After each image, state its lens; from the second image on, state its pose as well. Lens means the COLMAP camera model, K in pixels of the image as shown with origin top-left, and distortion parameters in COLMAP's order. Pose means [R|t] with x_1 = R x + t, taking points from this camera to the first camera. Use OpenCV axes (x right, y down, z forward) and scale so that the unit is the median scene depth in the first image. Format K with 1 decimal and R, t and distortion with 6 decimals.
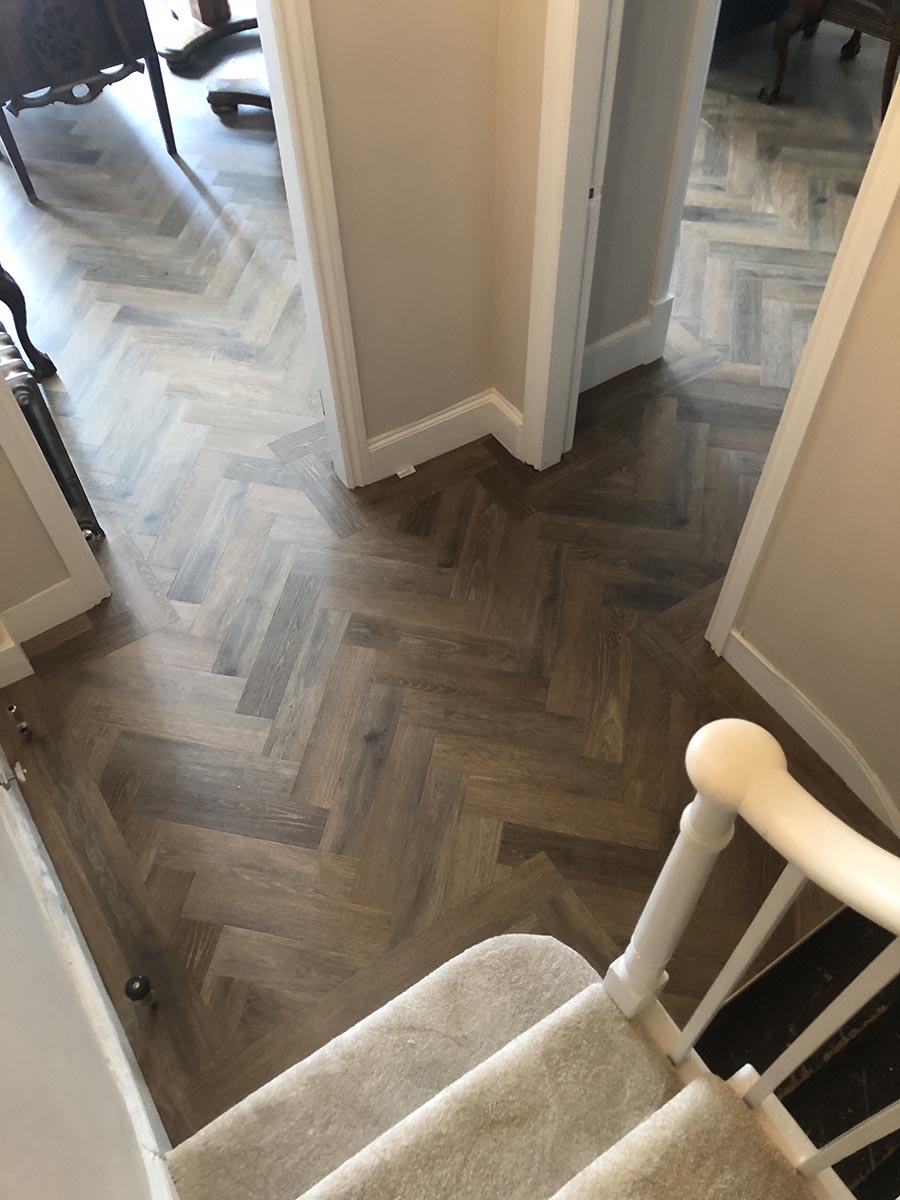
lens RADIAL K [[977.8, 0, 450.0], [0, 977.8, 600.0], [0, 0, 1]] dist [0.058694, -0.093486]
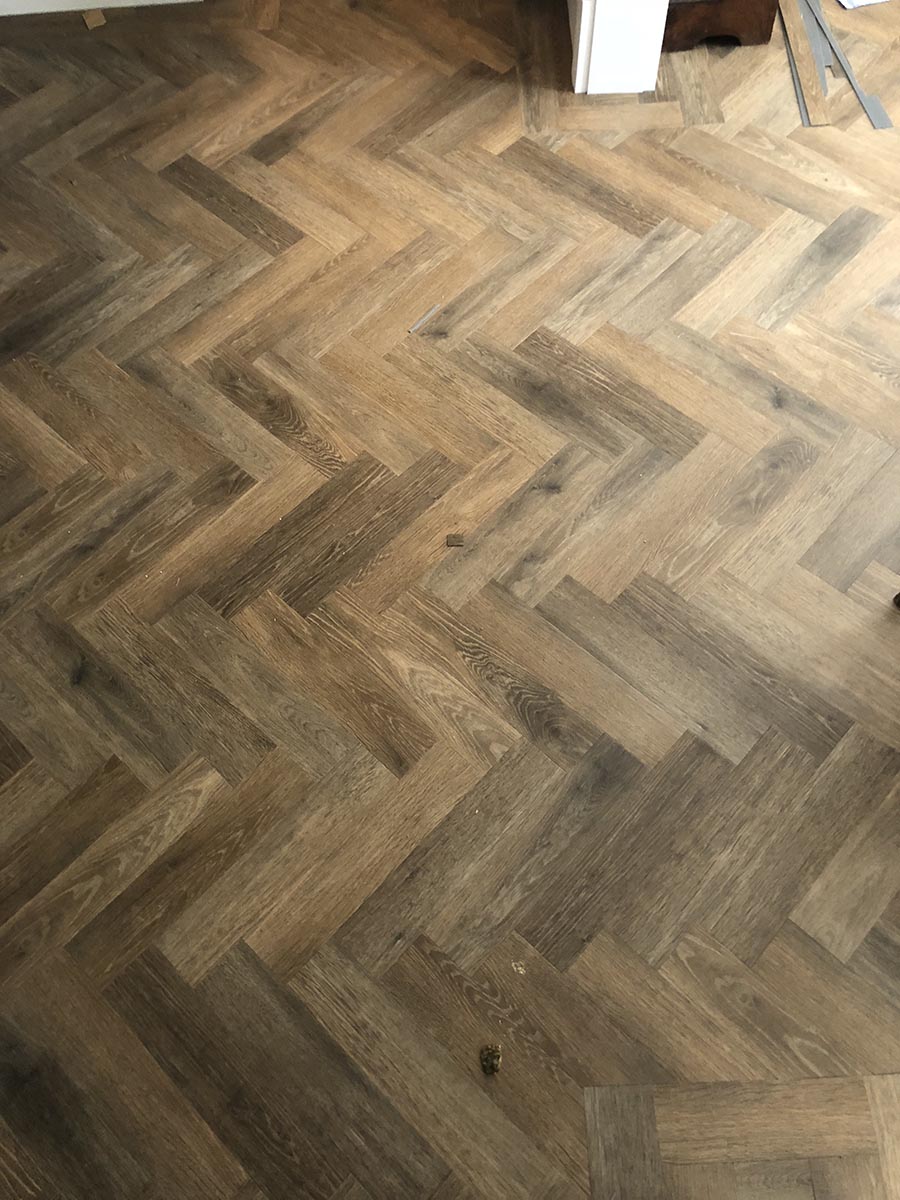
lens RADIAL K [[977.8, 0, 450.0], [0, 977.8, 600.0], [0, 0, 1]] dist [0.058694, -0.093486]
pose [[-0.527036, 0.761937, -0.376412, 1.054018], [-0.651682, -0.078051, 0.754465, -0.975224], [0.545476, 0.642931, 0.537676, 0.928730]]
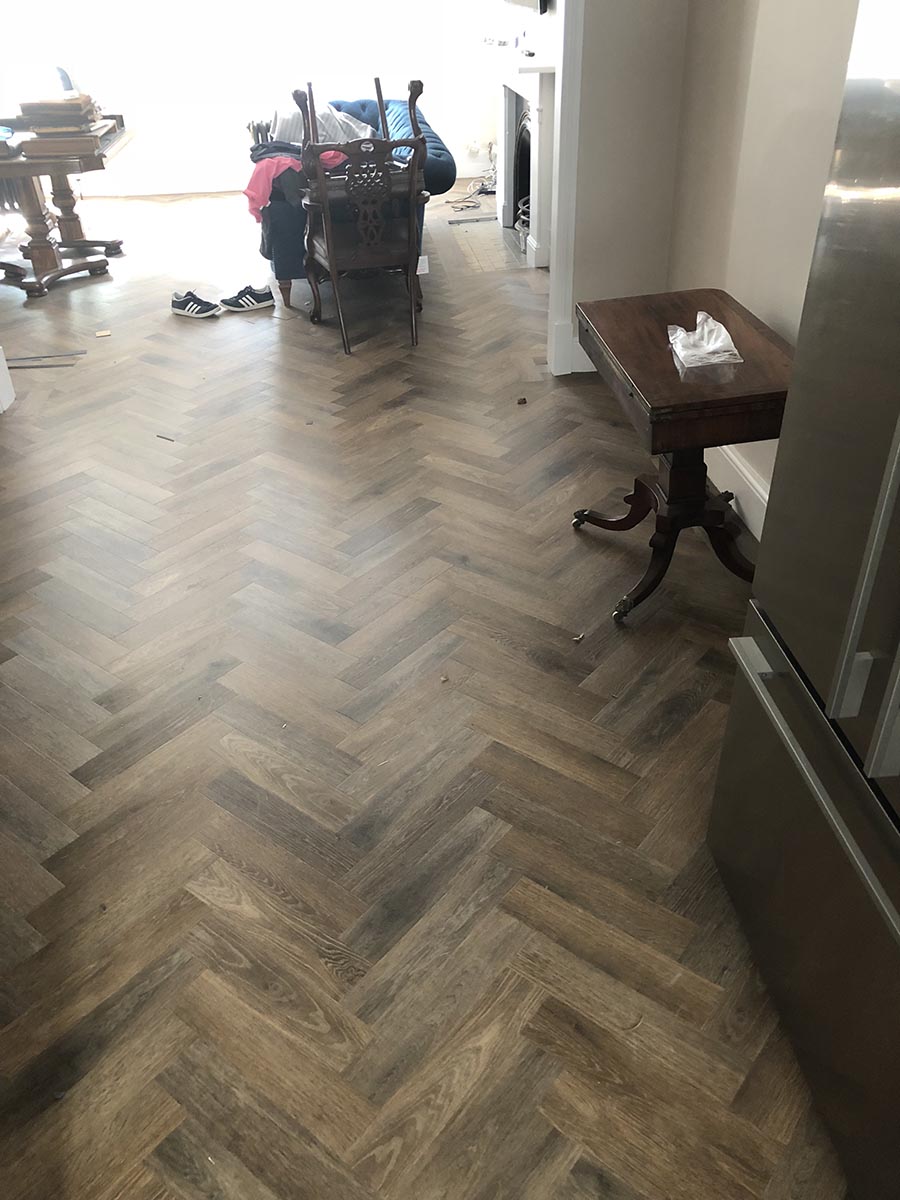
lens RADIAL K [[977.8, 0, 450.0], [0, 977.8, 600.0], [0, 0, 1]] dist [0.058694, -0.093486]
pose [[0.887195, 0.242181, -0.392724, 1.622214], [-0.357338, 0.899112, -0.252800, 0.122902], [0.291880, 0.364618, 0.884228, 0.085766]]
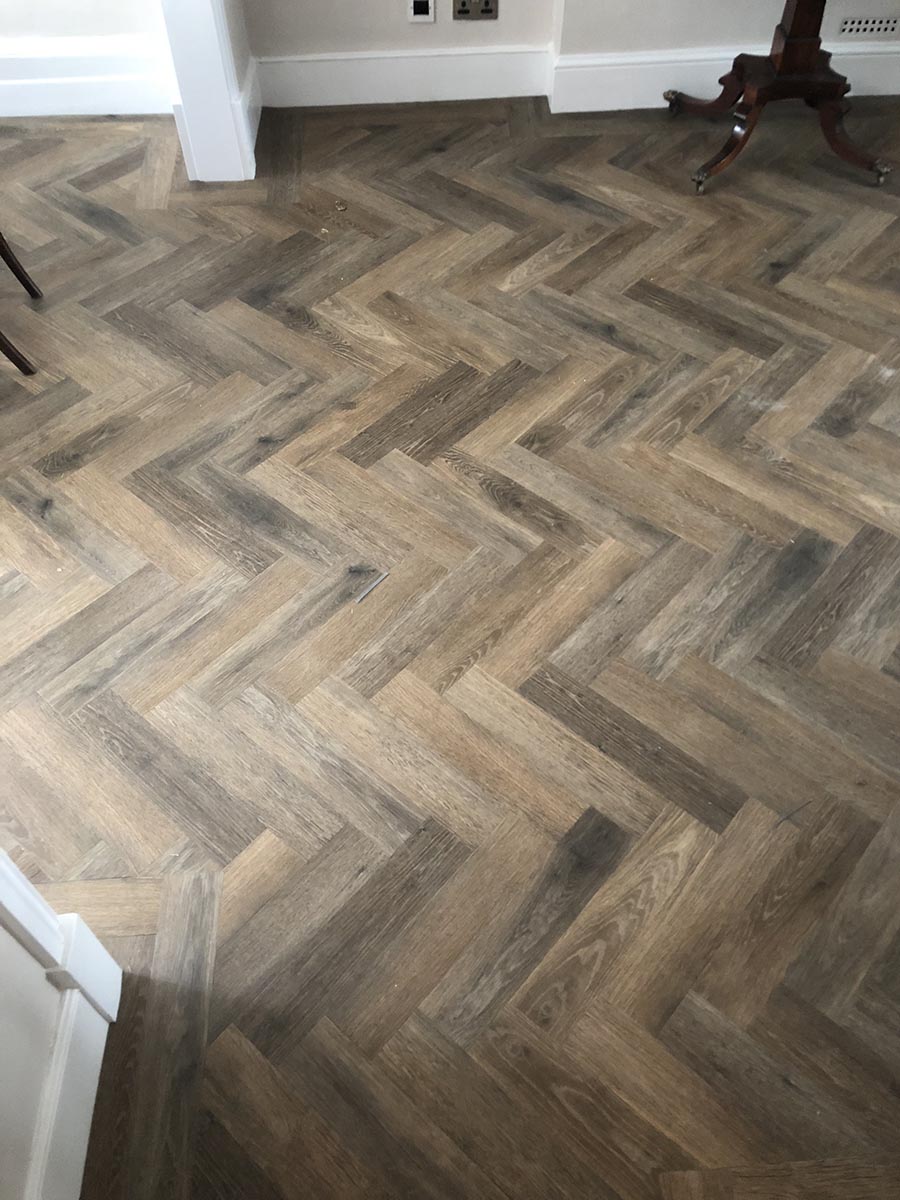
lens RADIAL K [[977.8, 0, 450.0], [0, 977.8, 600.0], [0, 0, 1]] dist [0.058694, -0.093486]
pose [[0.500113, -0.661911, 0.558356, 0.173406], [0.695788, 0.691002, 0.195949, -0.426588], [-0.515526, 0.290500, 0.806128, 0.558247]]
